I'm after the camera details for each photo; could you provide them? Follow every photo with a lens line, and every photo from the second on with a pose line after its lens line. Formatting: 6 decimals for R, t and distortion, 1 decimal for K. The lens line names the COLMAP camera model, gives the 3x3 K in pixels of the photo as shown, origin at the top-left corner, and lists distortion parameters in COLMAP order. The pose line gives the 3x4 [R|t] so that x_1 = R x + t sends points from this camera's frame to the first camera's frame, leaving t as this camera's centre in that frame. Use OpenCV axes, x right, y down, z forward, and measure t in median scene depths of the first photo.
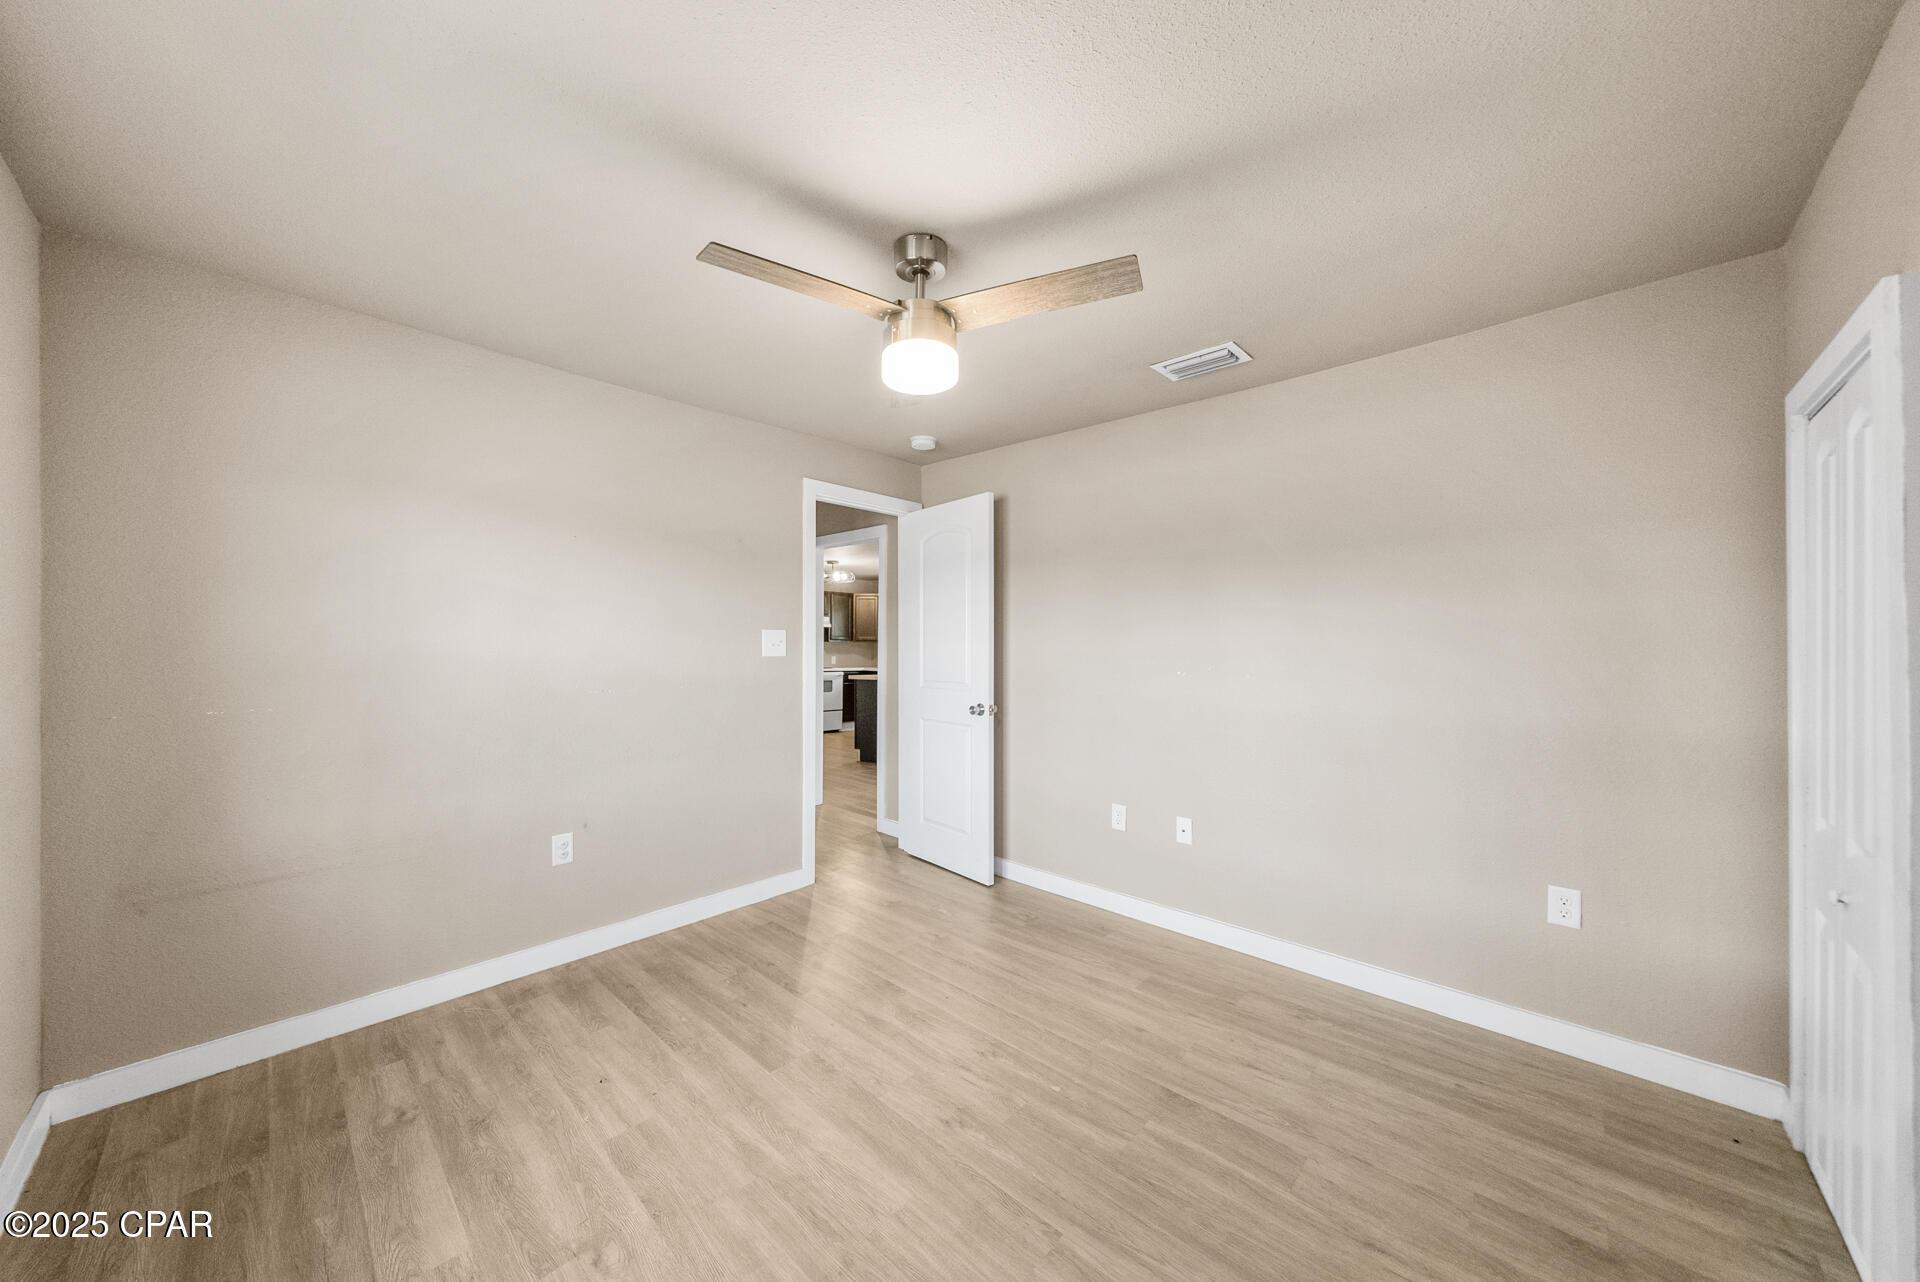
lens RADIAL K [[667.1, 0, 961.5], [0, 667.1, 647.4], [0, 0, 1]] dist [-0.005623, -0.000142]
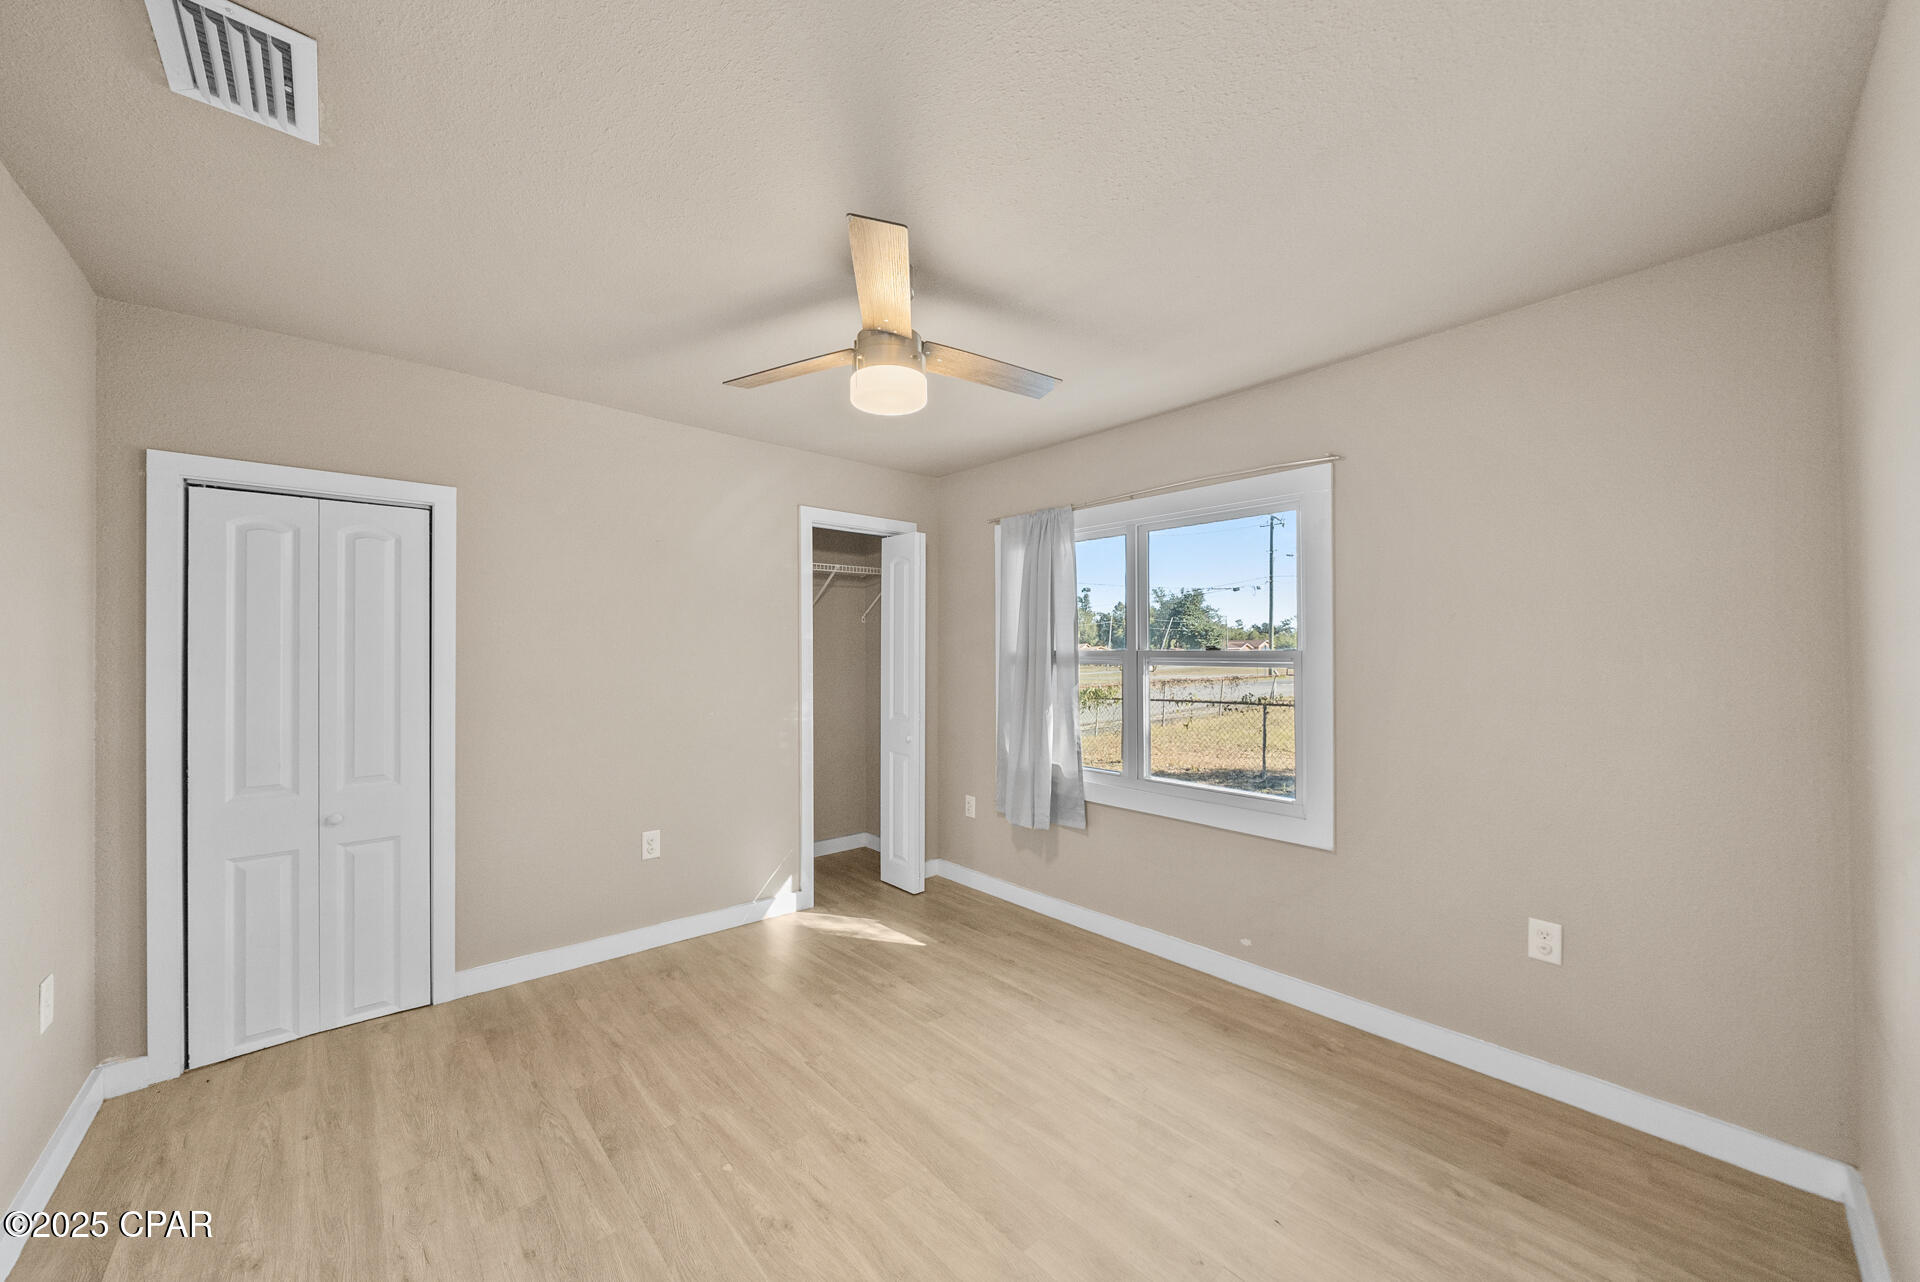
lens RADIAL K [[667.1, 0, 959.8], [0, 667.1, 647.1], [0, 0, 1]] dist [-0.005623, -0.000142]
pose [[-0.996960, -0.001814, 0.077889, -0.249826], [-0.002254, 0.999982, -0.005558, -0.025781], [-0.077877, -0.005716, -0.996947, 2.001833]]
